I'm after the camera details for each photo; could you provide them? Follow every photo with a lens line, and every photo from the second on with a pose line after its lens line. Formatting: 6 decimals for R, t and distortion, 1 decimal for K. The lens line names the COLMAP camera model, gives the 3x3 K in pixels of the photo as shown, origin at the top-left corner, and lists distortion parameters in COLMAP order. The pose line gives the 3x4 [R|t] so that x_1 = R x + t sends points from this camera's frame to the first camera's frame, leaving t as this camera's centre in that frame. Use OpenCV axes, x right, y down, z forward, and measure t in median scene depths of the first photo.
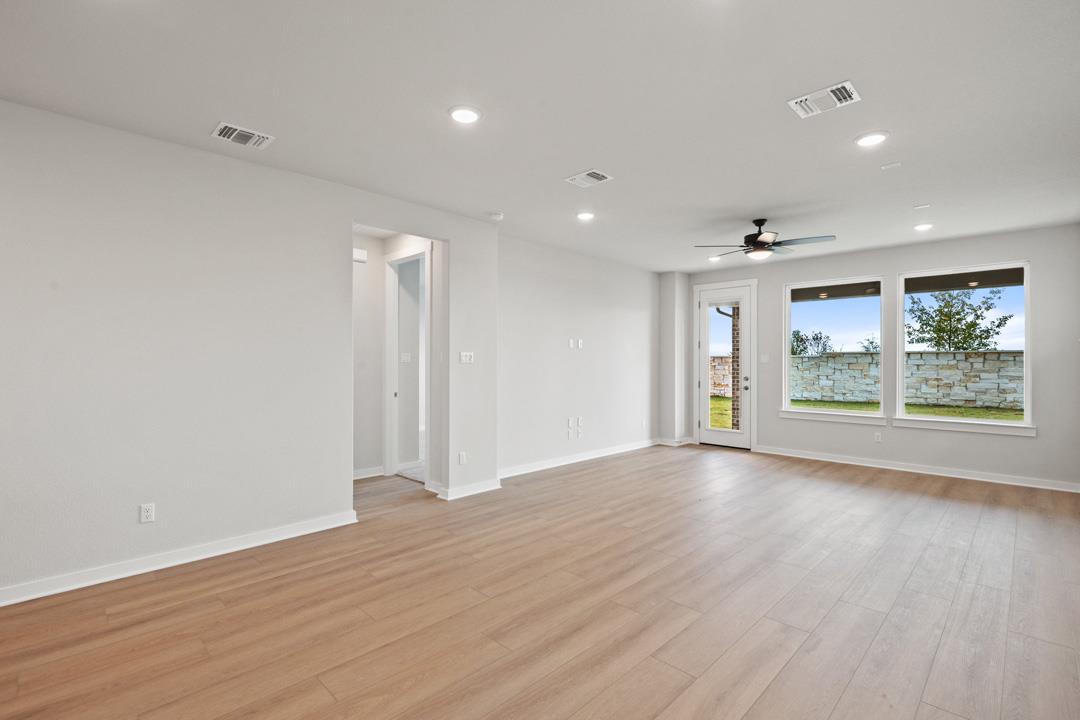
lens RADIAL K [[495.4, 0, 540.0], [0, 495.4, 360.0], [0, 0, 1]] dist [0.002155, -0.007254]
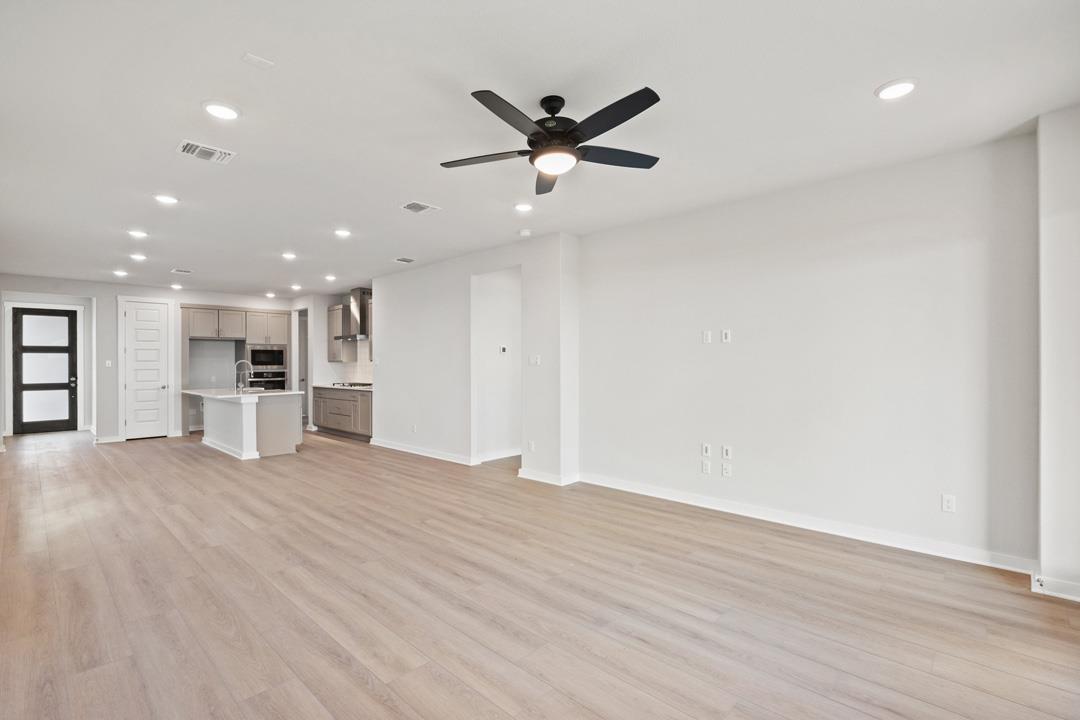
lens RADIAL K [[491.0, 0, 540.0], [0, 491.0, 360.0], [0, 0, 1]] dist [0.000344, -0.005520]
pose [[0.021693, -0.008284, -0.999730, 0.325236], [0.008806, 0.999928, -0.008095, 0.001628], [0.999726, -0.008628, 0.021764, 0.324108]]
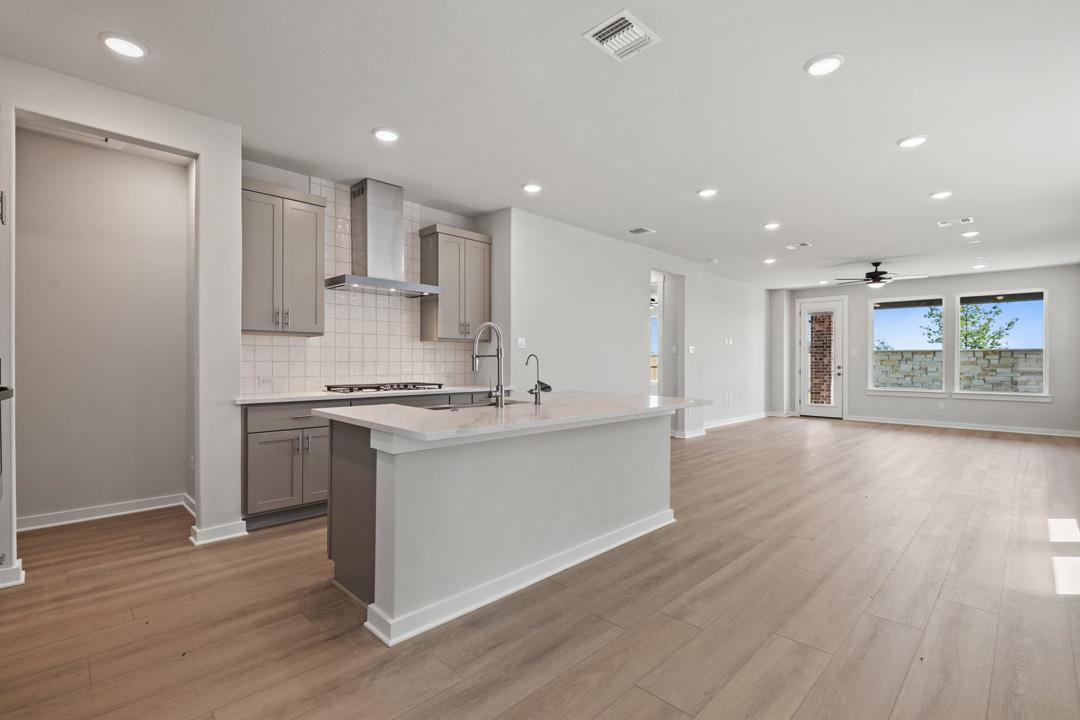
lens RADIAL K [[491.0, 0, 540.0], [0, 491.0, 360.0], [0, 0, 1]] dist [0.000344, -0.005520]
pose [[0.999985, 0.001671, -0.005205, -0.204764], [-0.001674, 0.999998, -0.000493, 0.009522], [0.005204, 0.000502, 0.999986, -0.186625]]
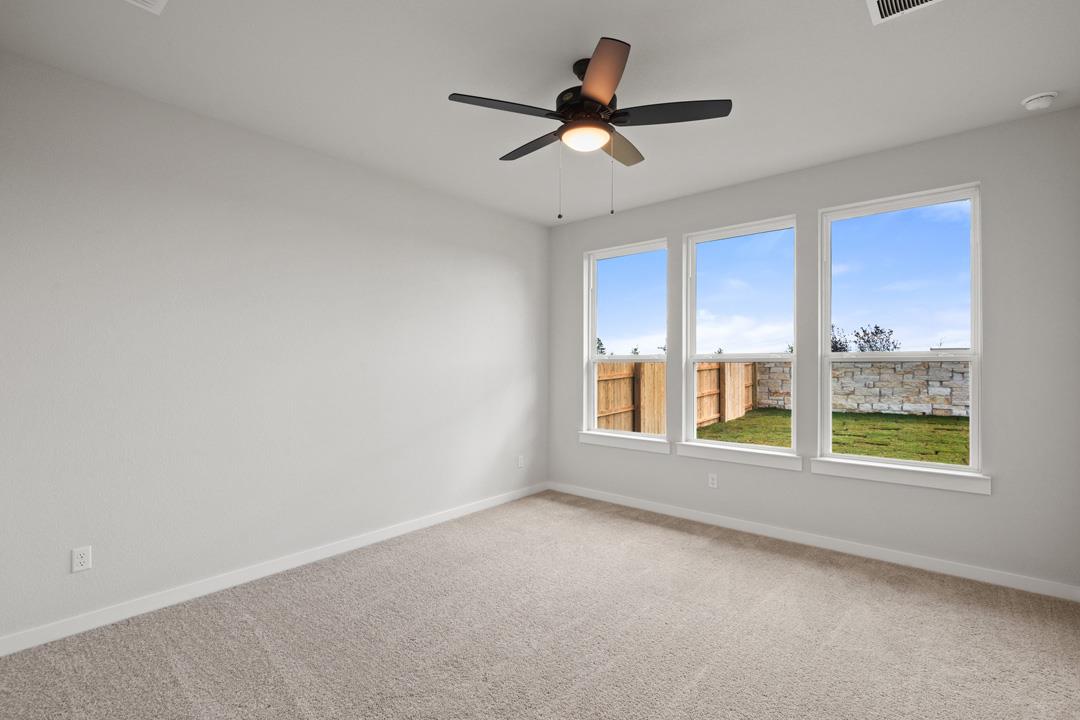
lens RADIAL K [[495.4, 0, 540.0], [0, 495.4, 360.0], [0, 0, 1]] dist [0.002155, -0.007254]
pose [[0.997519, -0.002570, 0.070358, -0.067862], [0.002689, 0.999995, -0.001600, 0.000586], [-0.070353, 0.001785, 0.997521, 0.386056]]
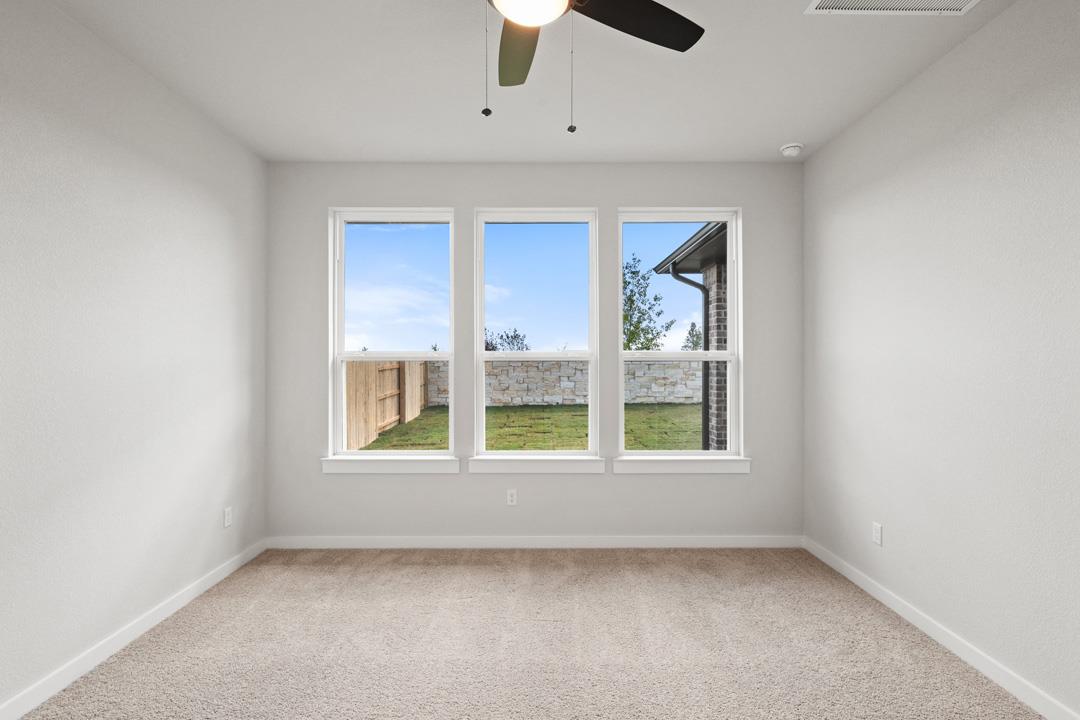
lens RADIAL K [[495.4, 0, 540.0], [0, 495.4, 360.0], [0, 0, 1]] dist [0.002155, -0.007254]
pose [[0.708685, 0.000563, 0.705525, -0.113509], [-0.001109, 0.999999, 0.000316, 0.001306], [-0.705524, -0.001006, 0.708685, 0.479482]]
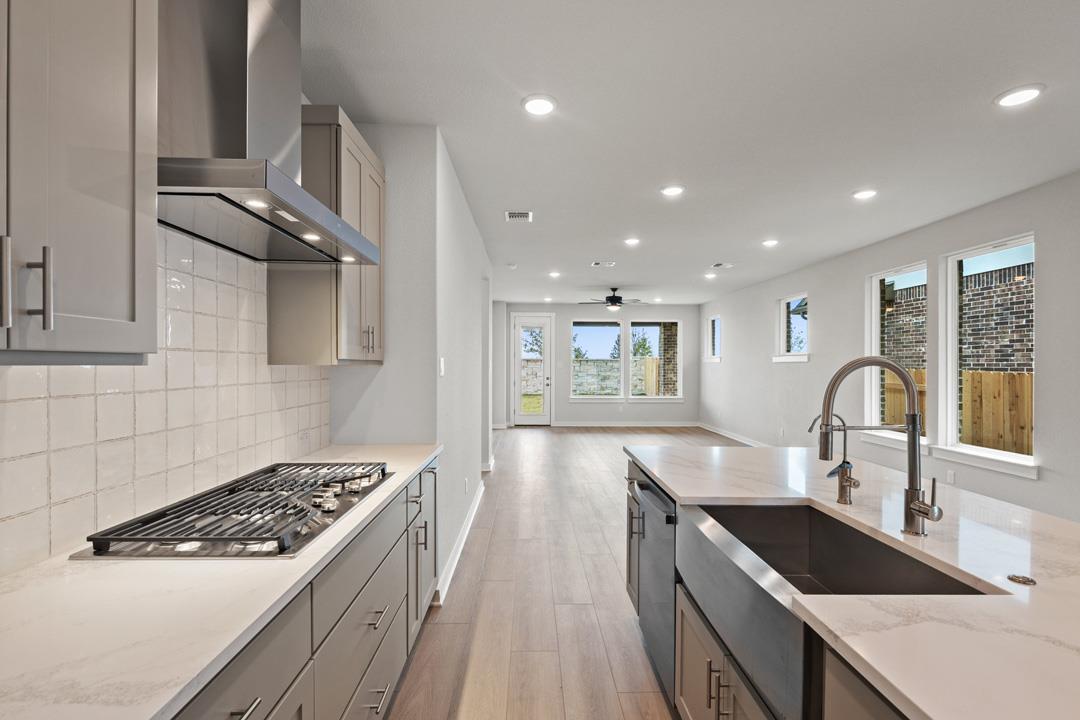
lens RADIAL K [[493.6, 0, 541.4], [0, 493.6, 364.8], [0, 0, 1]] dist [-0.003271, -0.001062]
pose [[0.692857, 0.000790, 0.721075, -0.335870], [-0.004080, 0.999988, 0.002825, -0.003961], [-0.721063, -0.004899, 0.692852, -0.012006]]
